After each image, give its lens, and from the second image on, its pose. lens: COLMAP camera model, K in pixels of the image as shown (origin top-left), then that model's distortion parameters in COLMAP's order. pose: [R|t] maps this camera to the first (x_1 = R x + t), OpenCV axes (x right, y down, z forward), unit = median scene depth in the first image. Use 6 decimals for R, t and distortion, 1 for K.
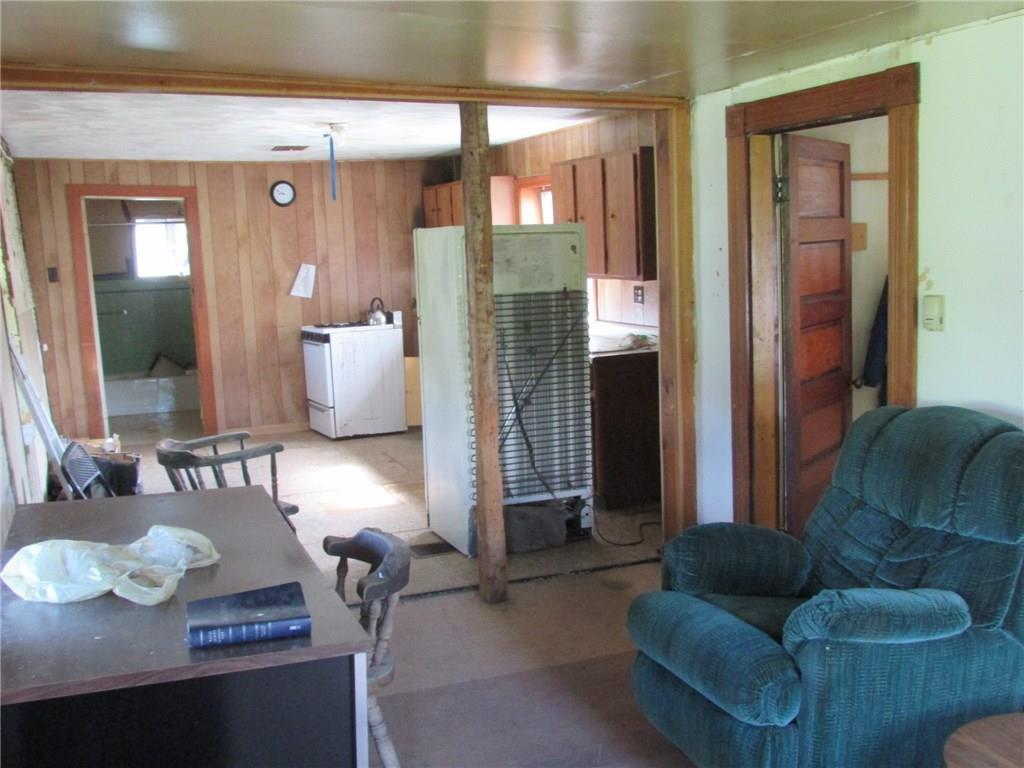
lens RADIAL K [[1056.0, 0, 512.0], [0, 1056.0, 384.0], [0, 0, 1]] dist [-0.008334, -0.022059]
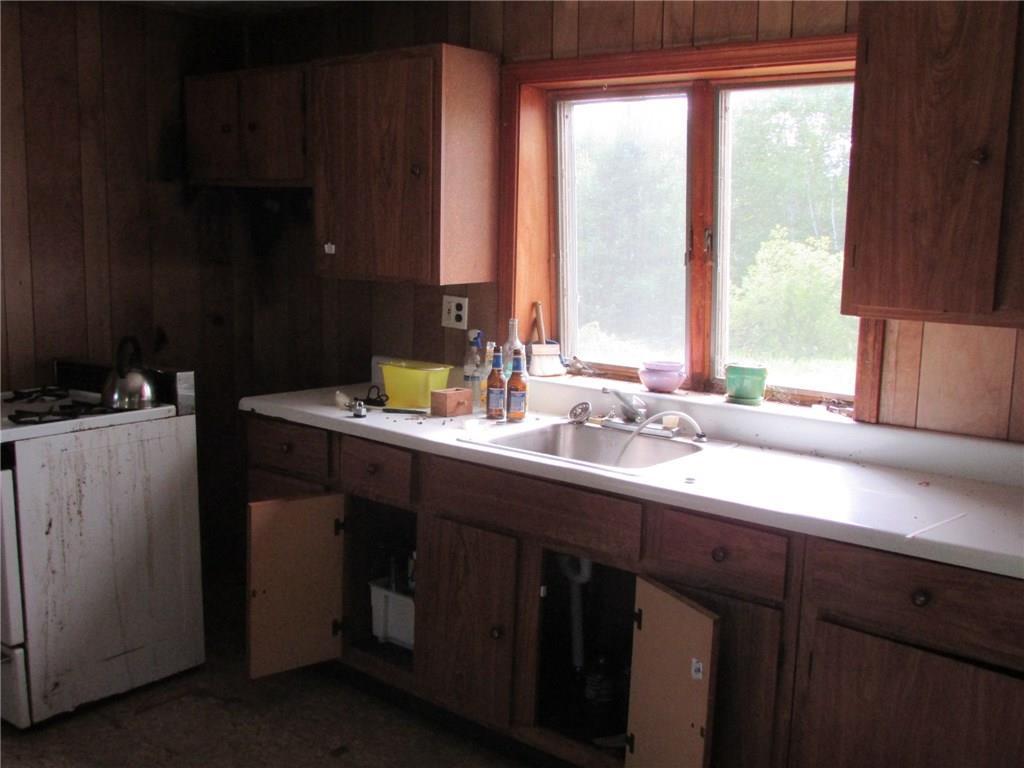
lens RADIAL K [[1056.0, 0, 512.0], [0, 1056.0, 384.0], [0, 0, 1]] dist [-0.008334, -0.022059]
pose [[0.883878, -0.017105, 0.467404, -0.184781], [0.011823, 0.999829, 0.014232, -0.068443], [-0.467567, -0.007053, 0.883929, 0.595993]]
